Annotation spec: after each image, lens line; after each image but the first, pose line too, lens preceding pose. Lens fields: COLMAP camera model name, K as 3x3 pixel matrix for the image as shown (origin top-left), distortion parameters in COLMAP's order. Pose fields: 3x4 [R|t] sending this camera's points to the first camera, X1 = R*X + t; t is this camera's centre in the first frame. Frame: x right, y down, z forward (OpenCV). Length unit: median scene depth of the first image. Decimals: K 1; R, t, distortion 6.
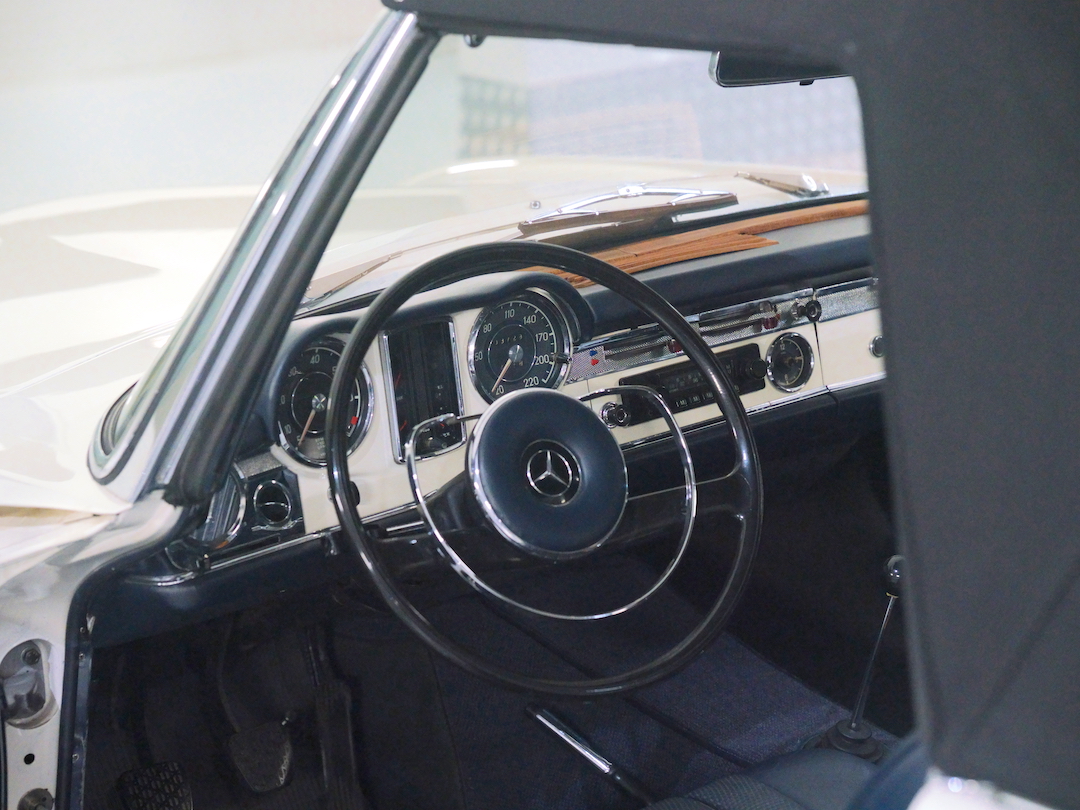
lens RADIAL K [[2400.1, 0, 540.0], [0, 2400.1, 405.0], [0, 0, 1]] dist [0.209910, -0.136351]
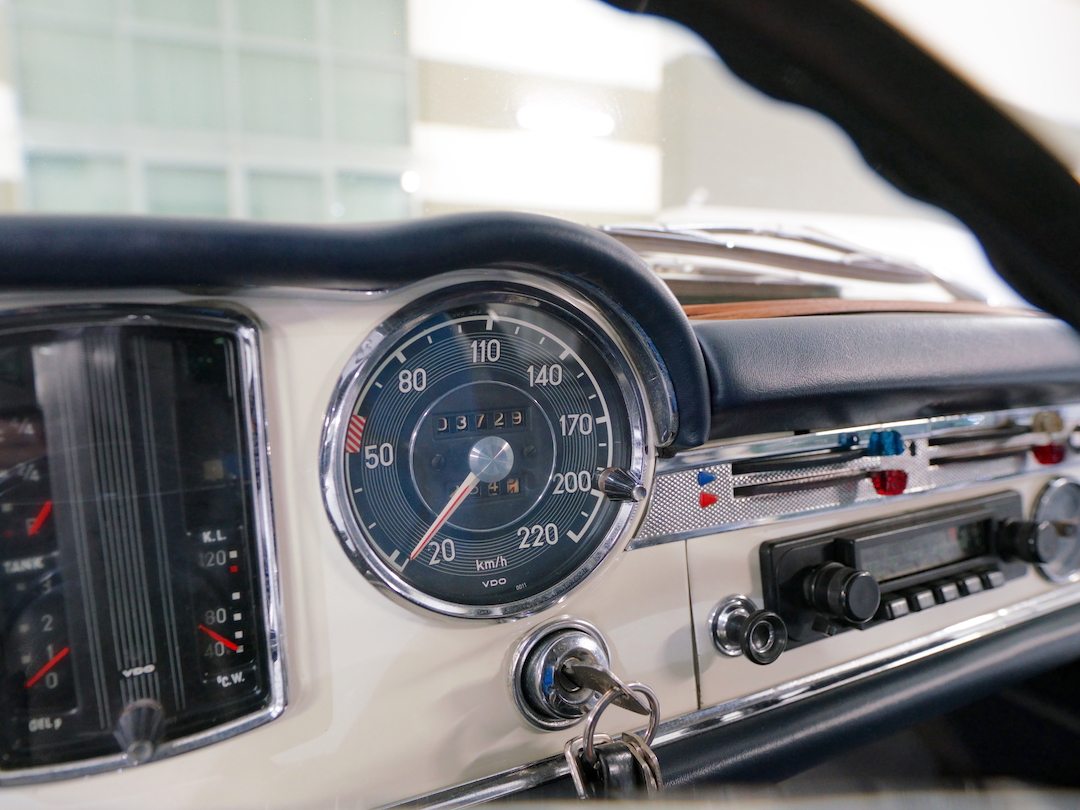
lens RADIAL K [[704.1, 0, 544.3], [0, 704.1, 423.1], [0, 0, 1]] dist [-0.036877, -0.001834]
pose [[0.976079, 0.088151, -0.198743, 0.018214], [-0.103754, 0.992172, -0.069492, -0.019703], [0.191061, 0.088450, 0.977585, 0.870708]]
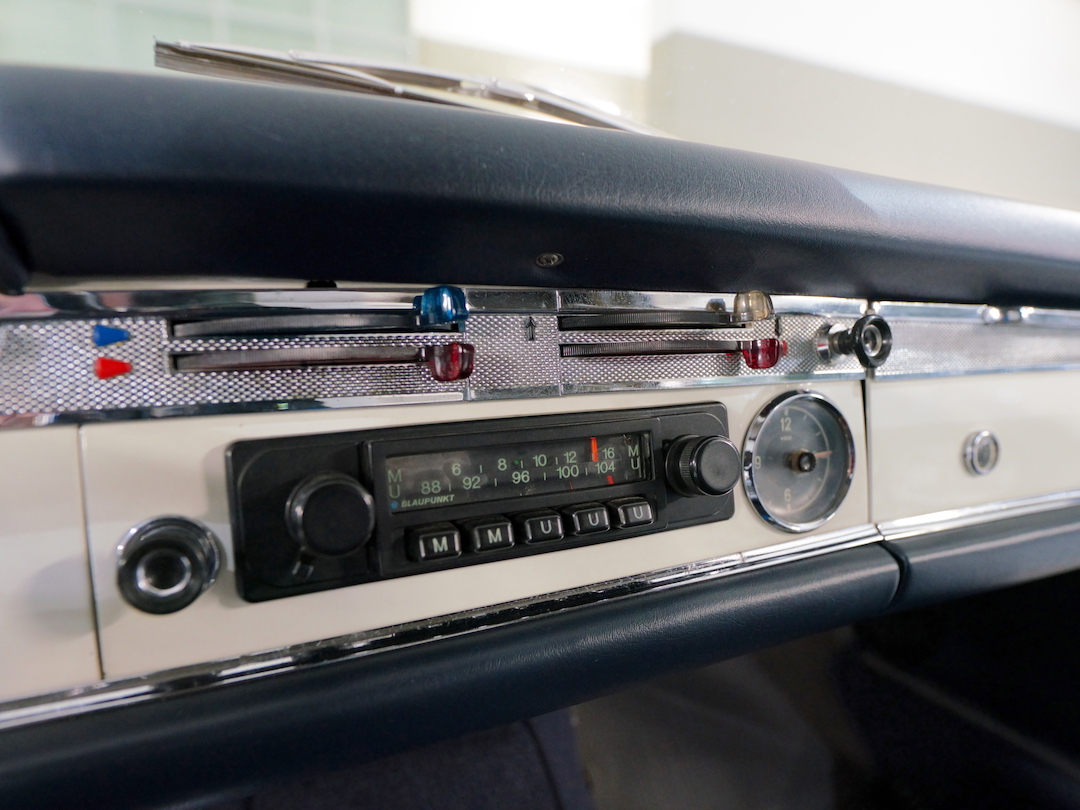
lens RADIAL K [[704.1, 0, 544.3], [0, 704.1, 423.1], [0, 0, 1]] dist [-0.036877, -0.001834]
pose [[0.975986, 0.108418, -0.188935, 0.088247], [-0.120210, 0.991381, -0.052081, -0.013367], [0.181660, 0.073542, 0.980607, 0.928839]]
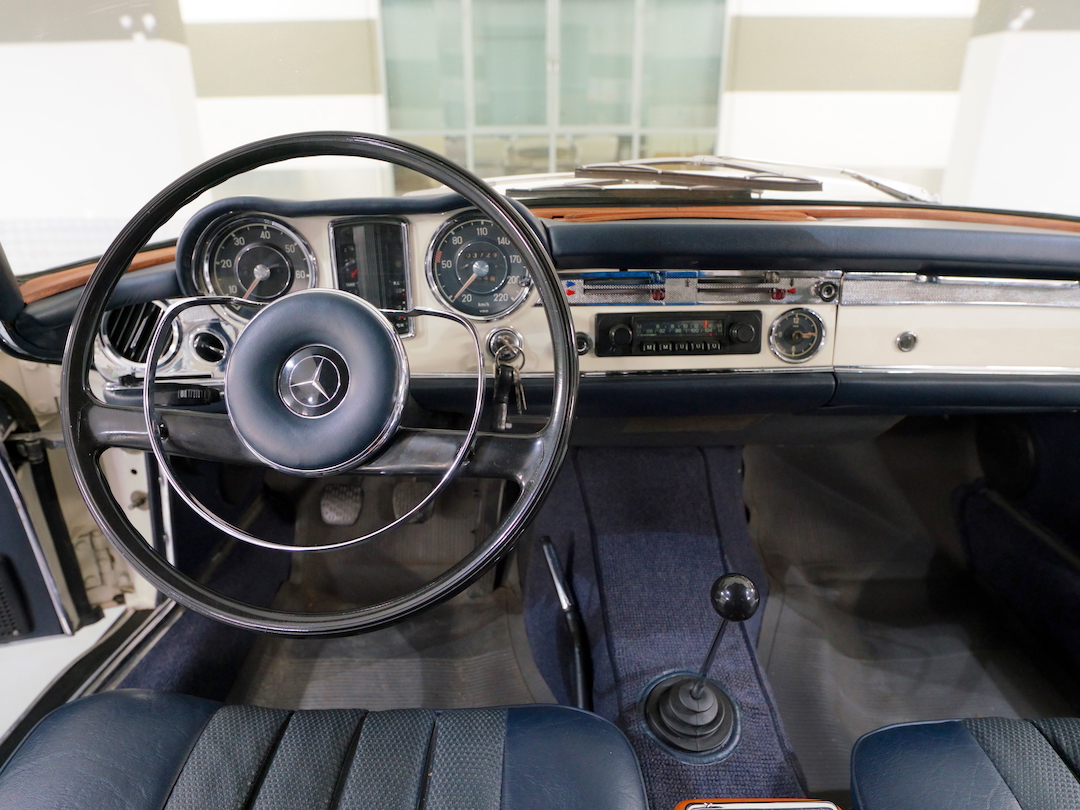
lens RADIAL K [[704.1, 0, 544.3], [0, 704.1, 423.1], [0, 0, 1]] dist [-0.036877, -0.001834]
pose [[0.811288, 0.284363, -0.510832, 0.195557], [-0.192967, 0.955021, 0.225163, -0.031103], [0.551883, -0.084098, 0.829670, 0.718737]]
